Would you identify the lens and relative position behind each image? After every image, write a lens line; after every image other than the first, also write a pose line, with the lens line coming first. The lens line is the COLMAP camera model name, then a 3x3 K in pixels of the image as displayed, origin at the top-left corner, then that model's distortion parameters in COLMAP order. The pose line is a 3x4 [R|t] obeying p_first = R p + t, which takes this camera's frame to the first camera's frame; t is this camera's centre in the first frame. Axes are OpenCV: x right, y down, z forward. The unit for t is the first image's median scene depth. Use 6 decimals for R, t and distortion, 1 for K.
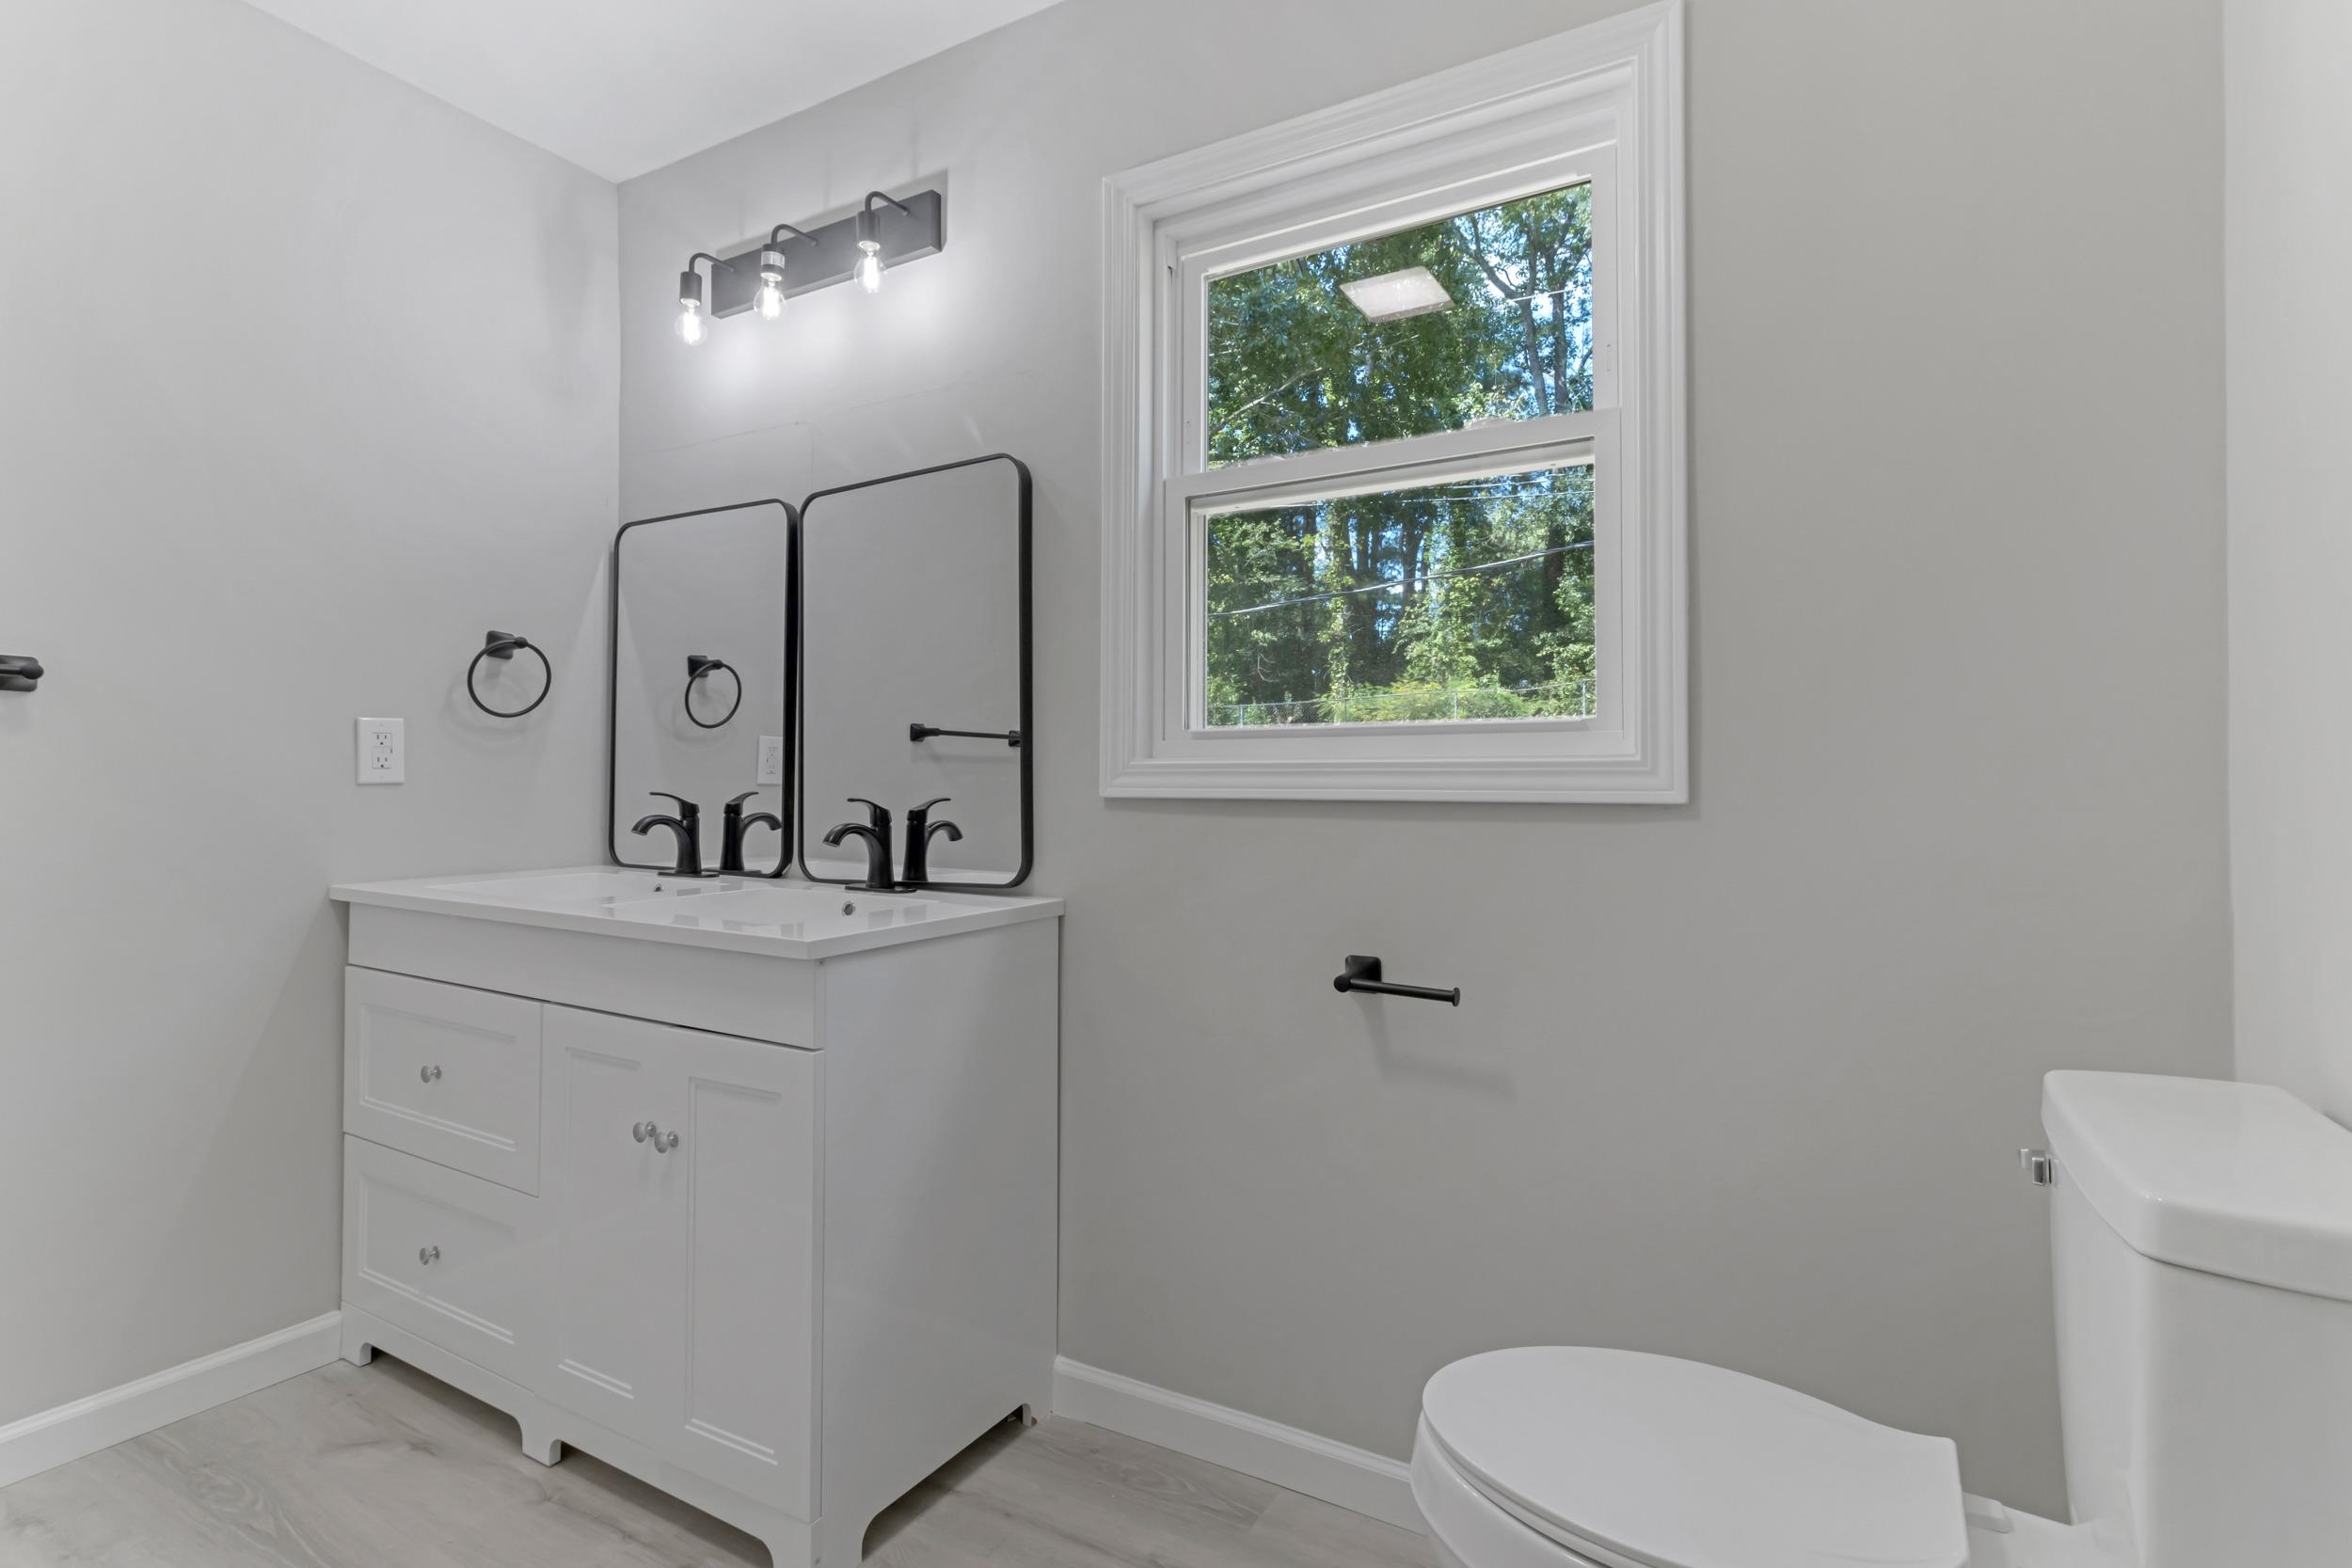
lens RADIAL K [[1135.6, 0, 1179.0], [0, 1135.6, 757.4], [0, 0, 1]] dist [0.007996, 0.000243]
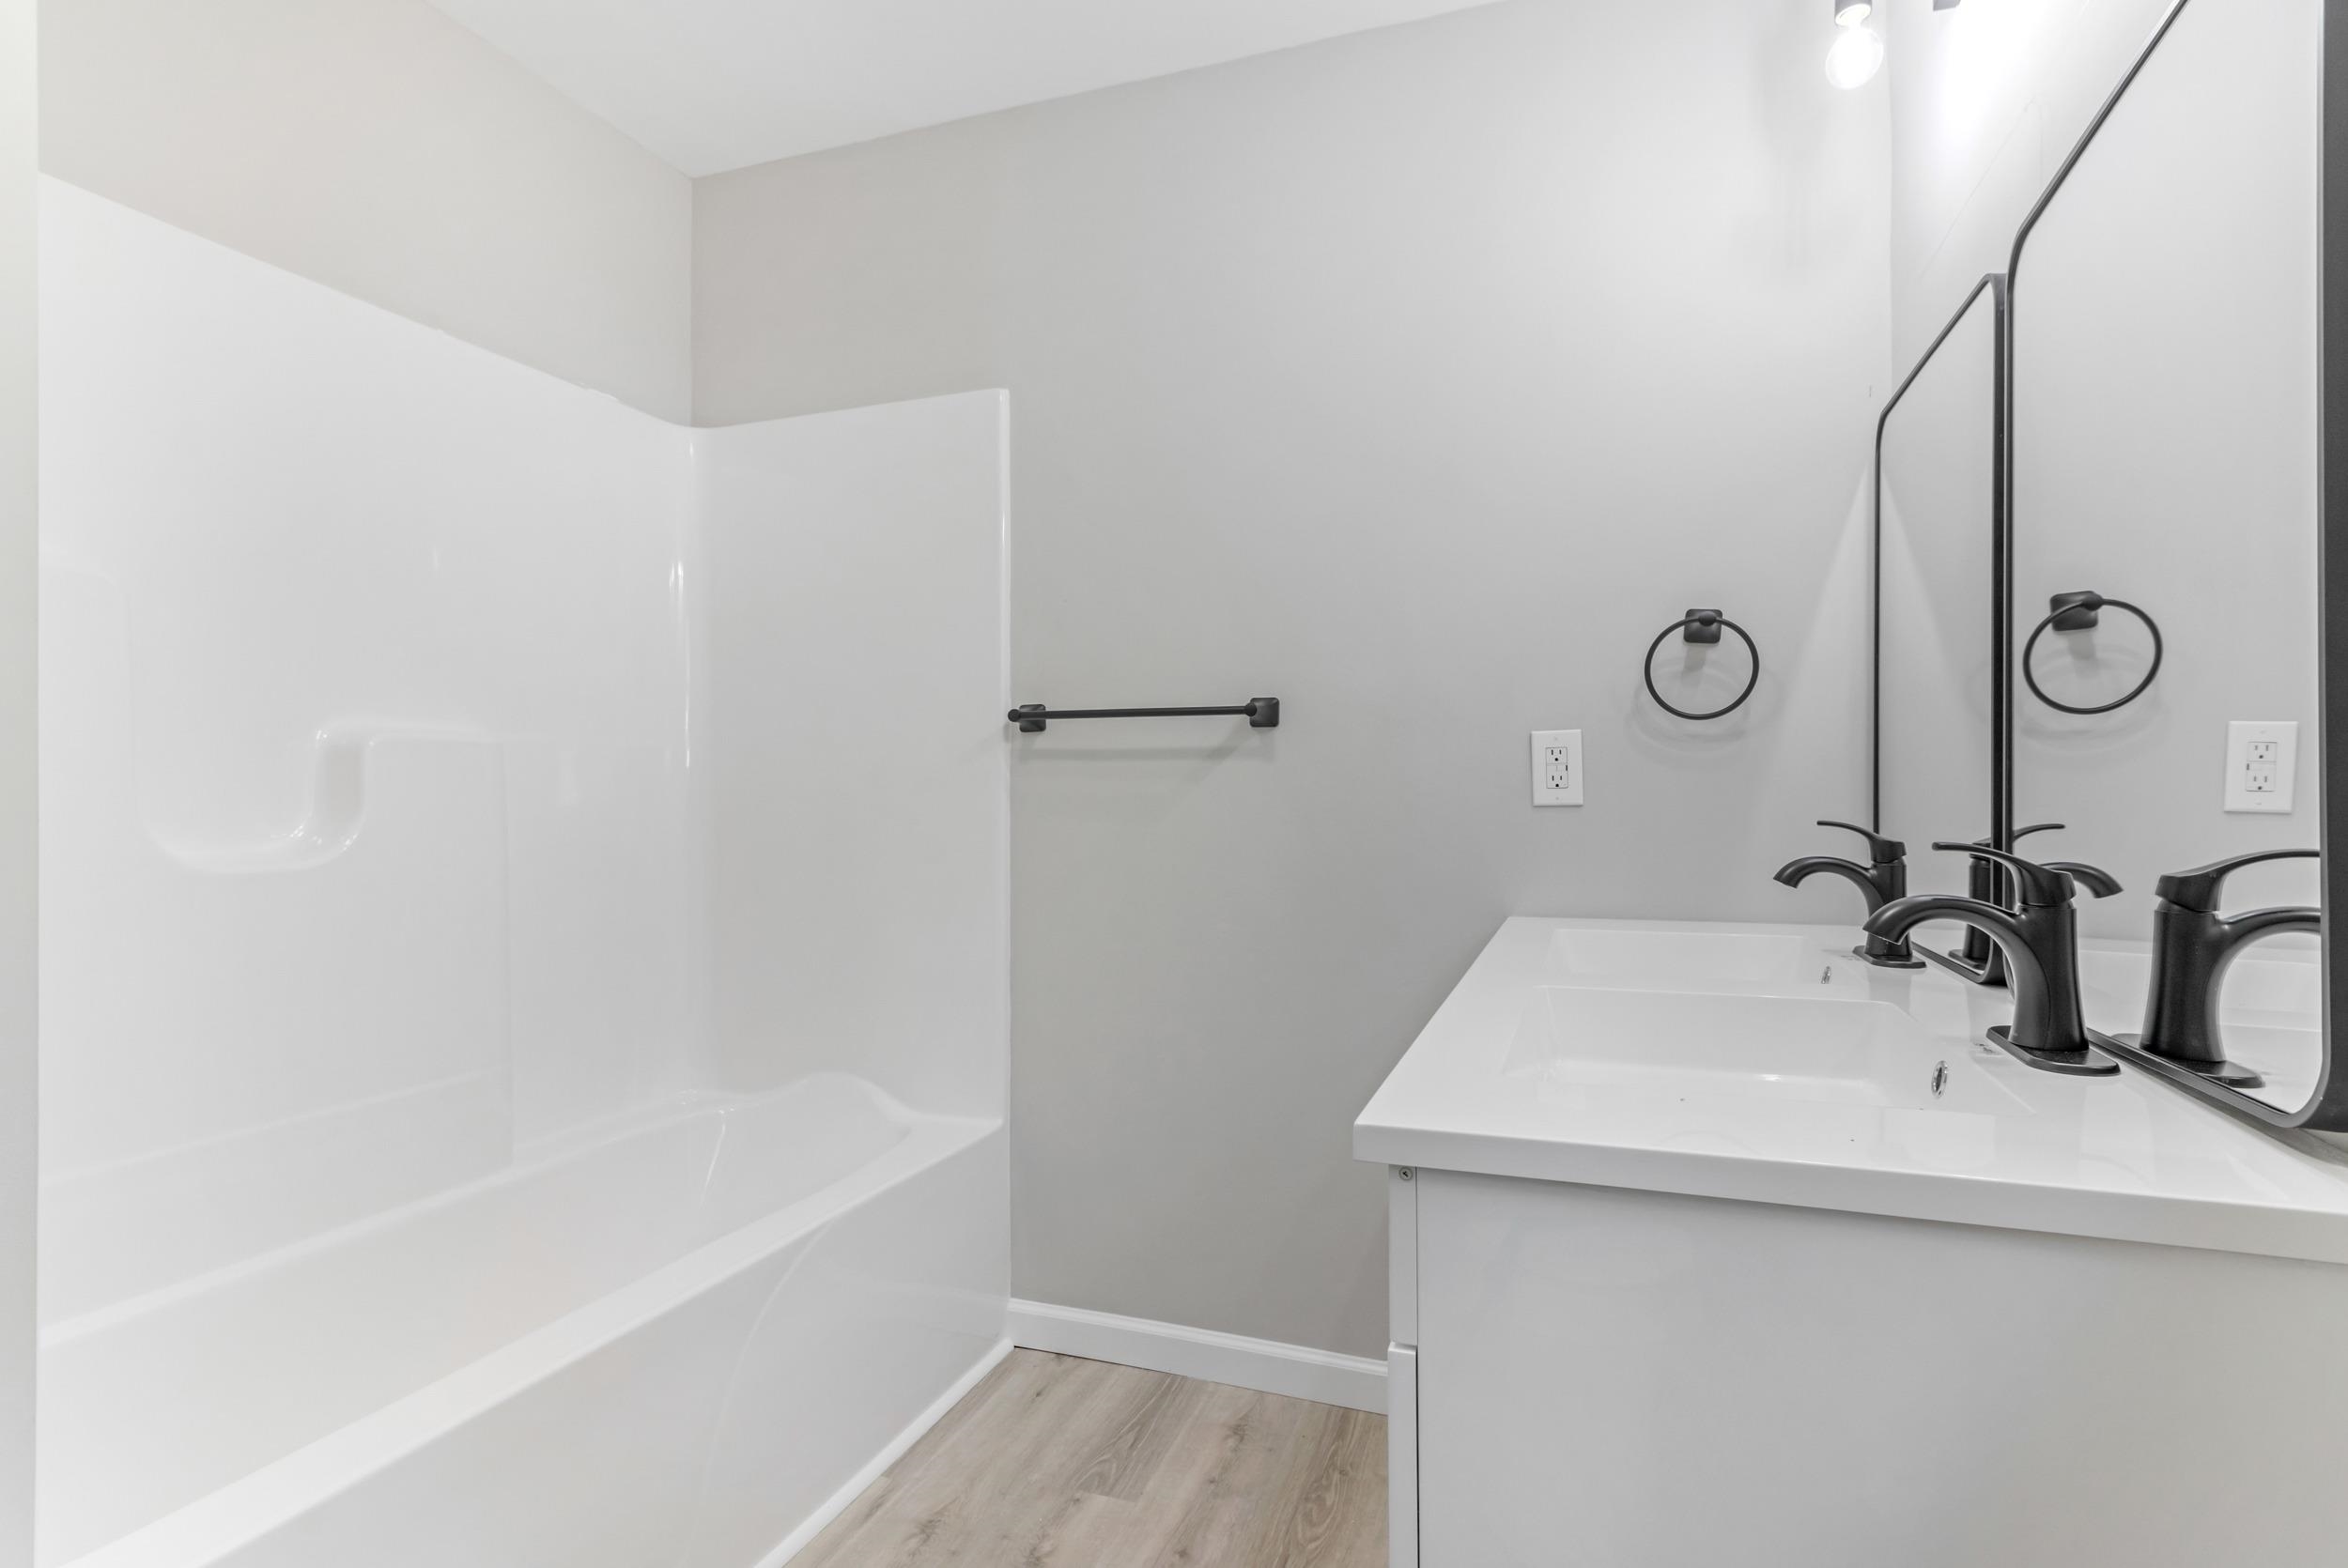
lens RADIAL K [[1138.0, 0, 1174.0], [0, 1138.0, 784.0], [0, 0, 1]] dist [0.010656, 0.000199]
pose [[0.171880, -0.013017, -0.985032, 0.110681], [0.021193, 0.999730, -0.009514, 0.008488], [0.984890, -0.019241, 0.172110, 0.558765]]
